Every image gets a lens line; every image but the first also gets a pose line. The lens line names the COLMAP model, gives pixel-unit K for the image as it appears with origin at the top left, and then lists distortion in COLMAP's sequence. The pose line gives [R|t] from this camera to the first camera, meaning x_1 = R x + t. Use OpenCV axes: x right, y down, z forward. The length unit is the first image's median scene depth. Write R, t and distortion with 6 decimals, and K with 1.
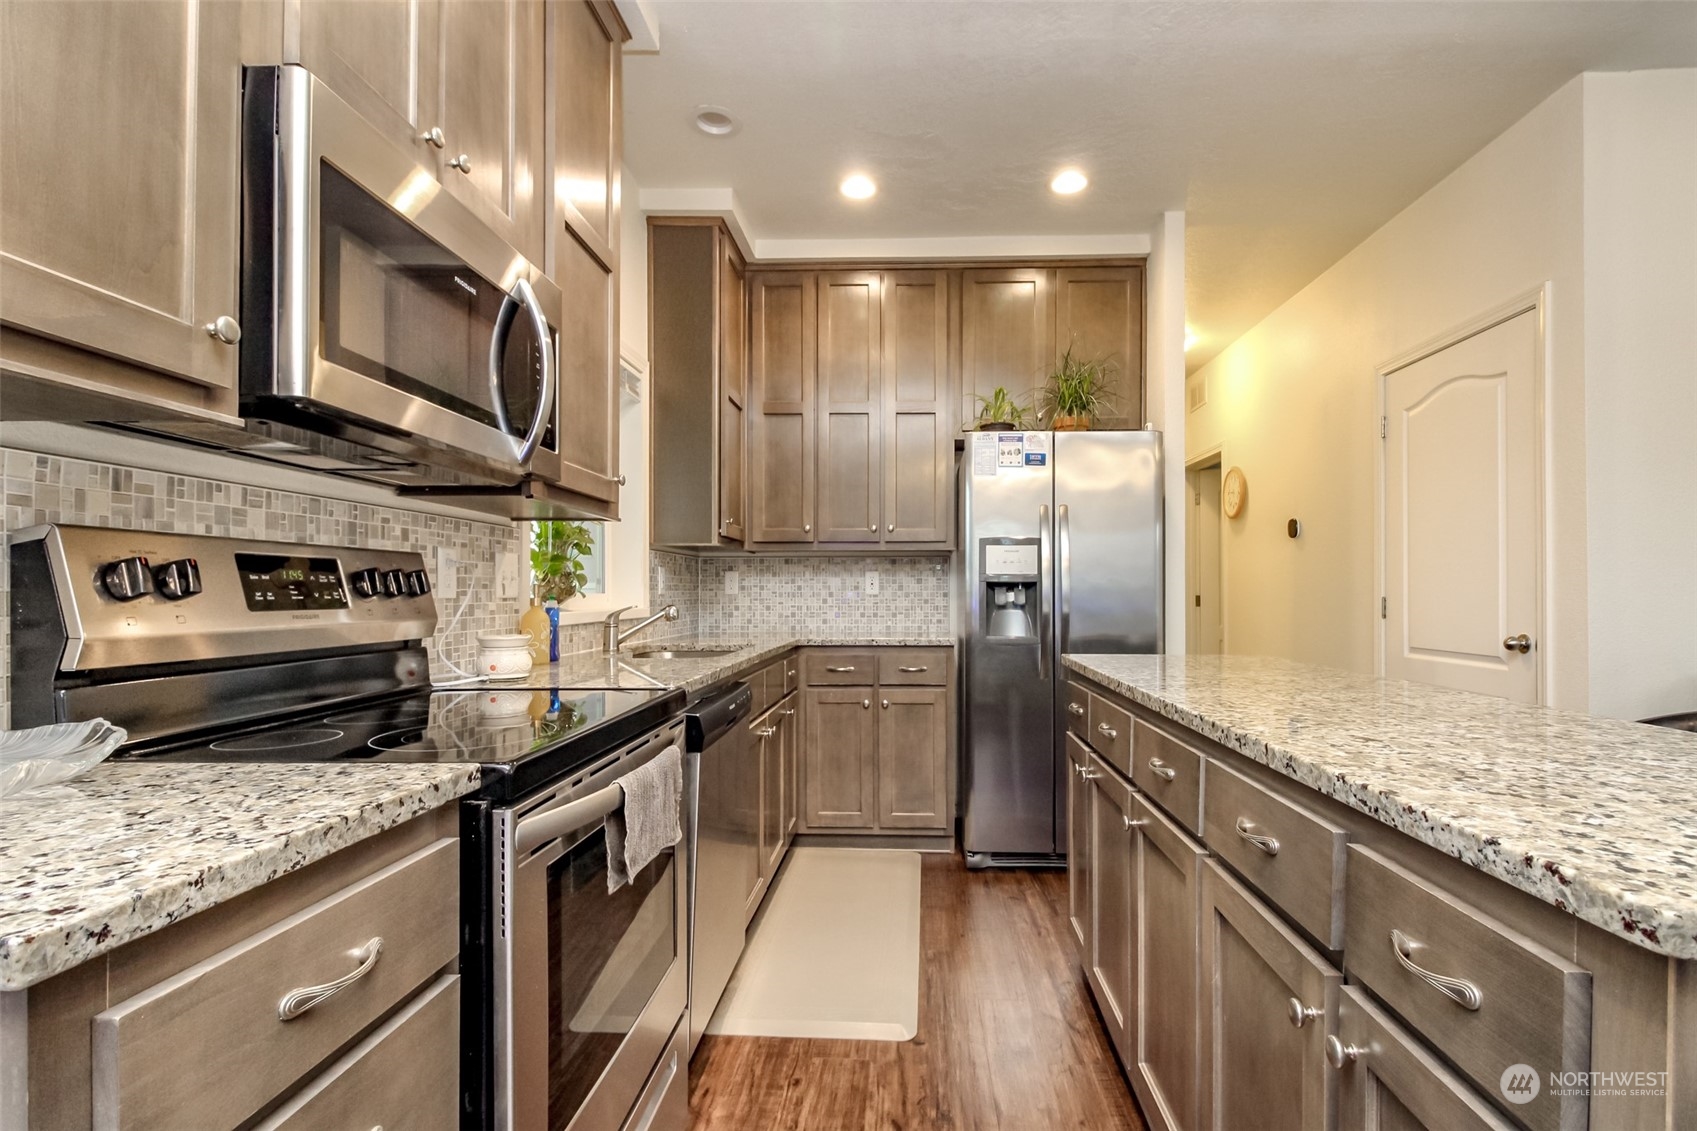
lens RADIAL K [[780.0, 0, 885.9], [0, 780.0, 590.4], [0, 0, 1]] dist [0.013752, -0.013433]
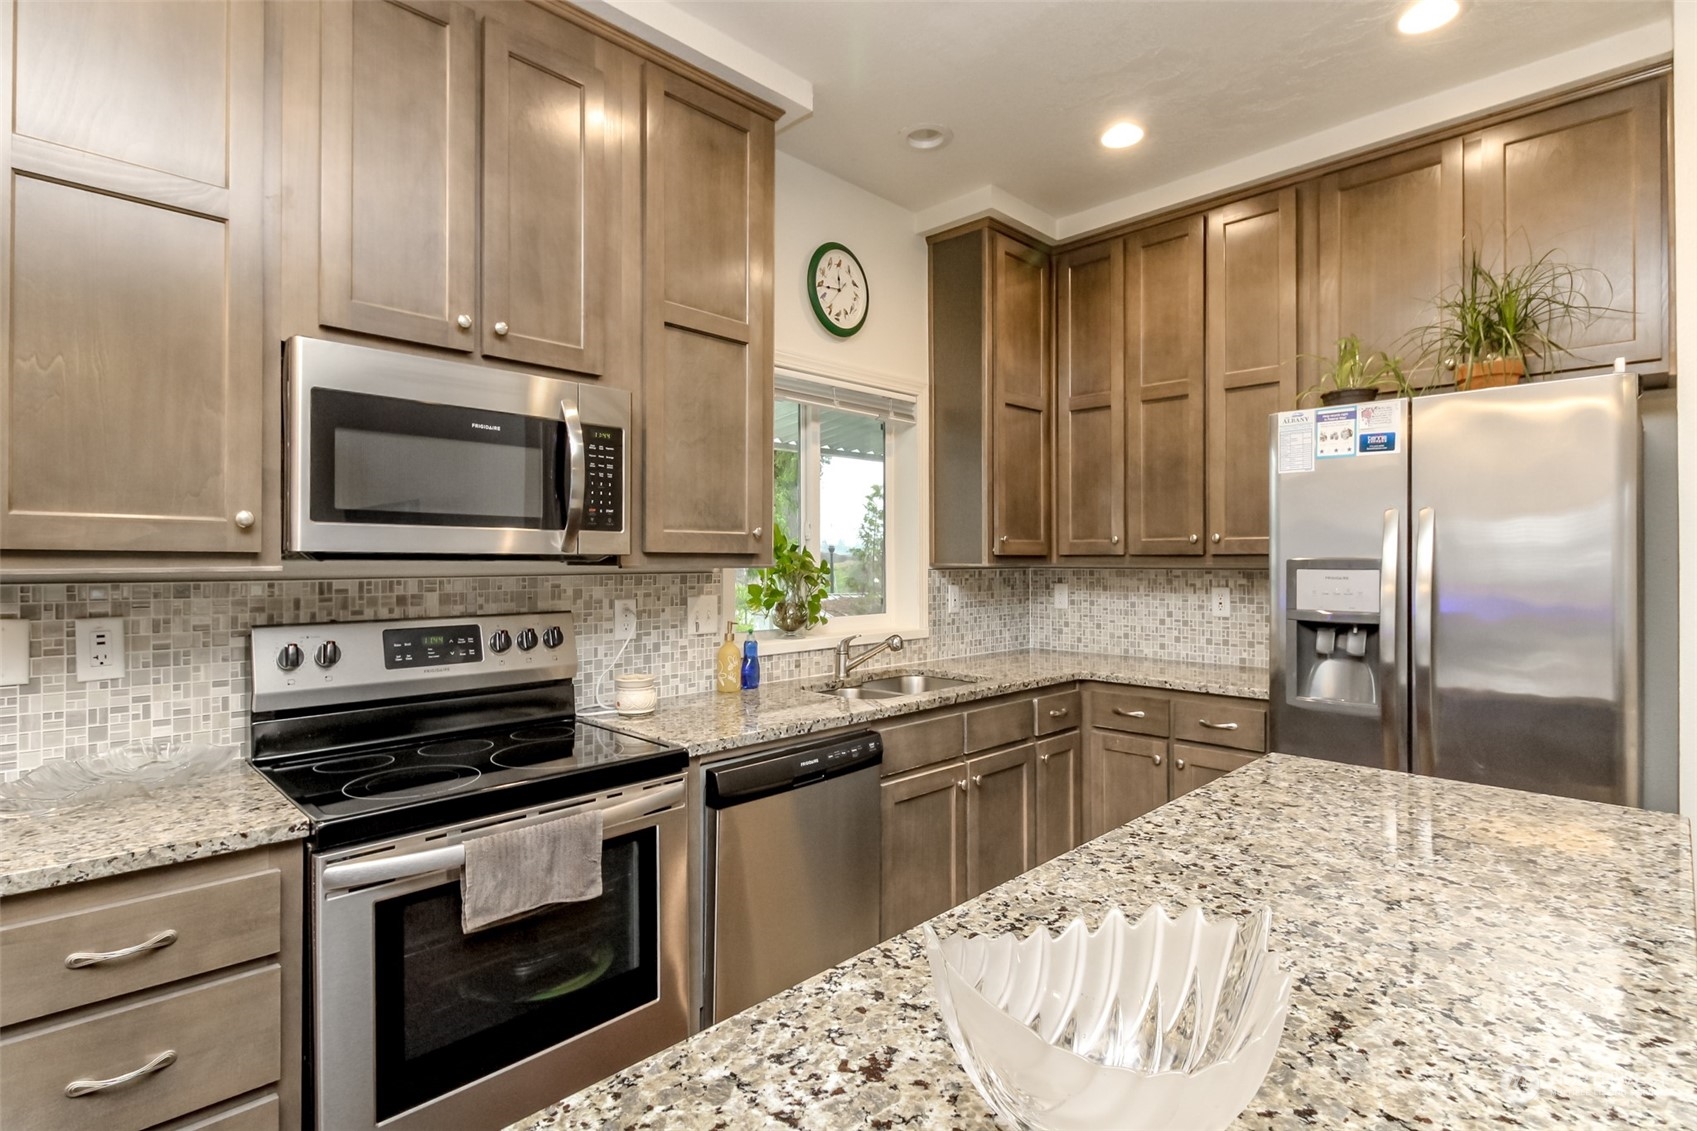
lens RADIAL K [[812.1, 0, 842.6], [0, 812.1, 557.2], [0, 0, 1]] dist [0.022356, -0.015645]
pose [[0.730279, -0.003949, -0.683138, 0.316035], [0.003032, 0.999992, -0.002539, -0.063998], [0.683143, -0.000218, 0.730285, 0.157637]]
